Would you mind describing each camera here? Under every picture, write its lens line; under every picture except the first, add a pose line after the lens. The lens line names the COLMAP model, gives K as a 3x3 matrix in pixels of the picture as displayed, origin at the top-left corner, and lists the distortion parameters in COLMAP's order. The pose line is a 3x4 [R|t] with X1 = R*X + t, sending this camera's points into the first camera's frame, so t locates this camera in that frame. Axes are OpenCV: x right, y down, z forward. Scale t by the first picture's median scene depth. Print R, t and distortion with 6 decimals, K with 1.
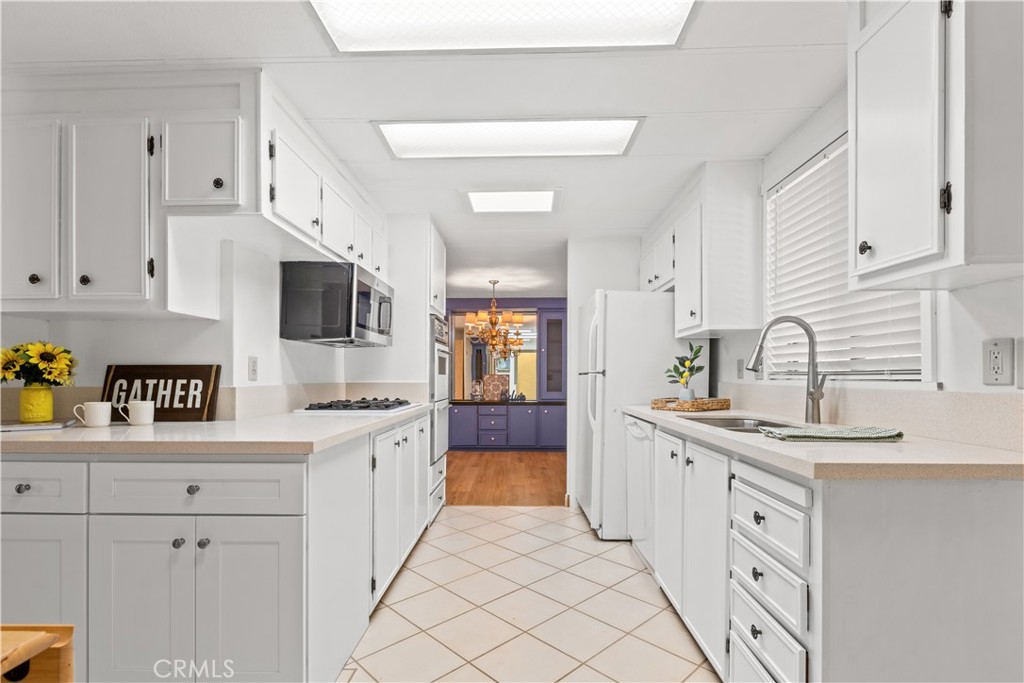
lens RADIAL K [[461.0, 0, 492.8], [0, 461.0, 379.9], [0, 0, 1]] dist [0.002834, 0.000056]
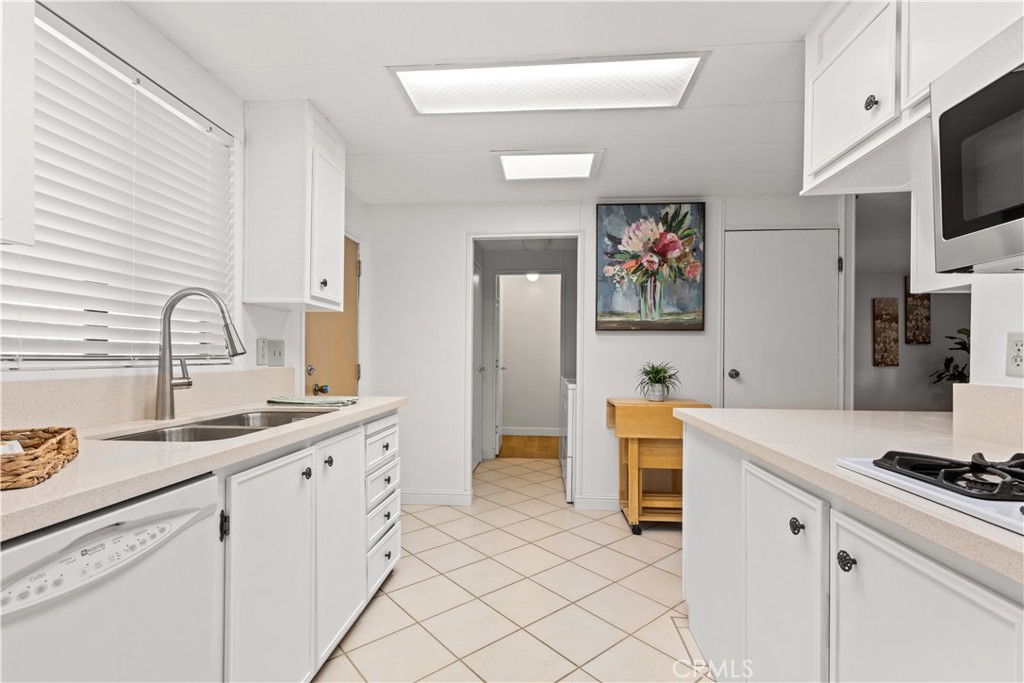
lens RADIAL K [[461.0, 0, 516.3], [0, 461.0, 358.8], [0, 0, 1]] dist [0.002834, 0.000056]
pose [[-0.999386, 0.005474, 0.034604, 0.062655], [0.005869, 0.999919, 0.011328, -0.021697], [-0.034539, 0.011524, -0.999337, 2.158107]]
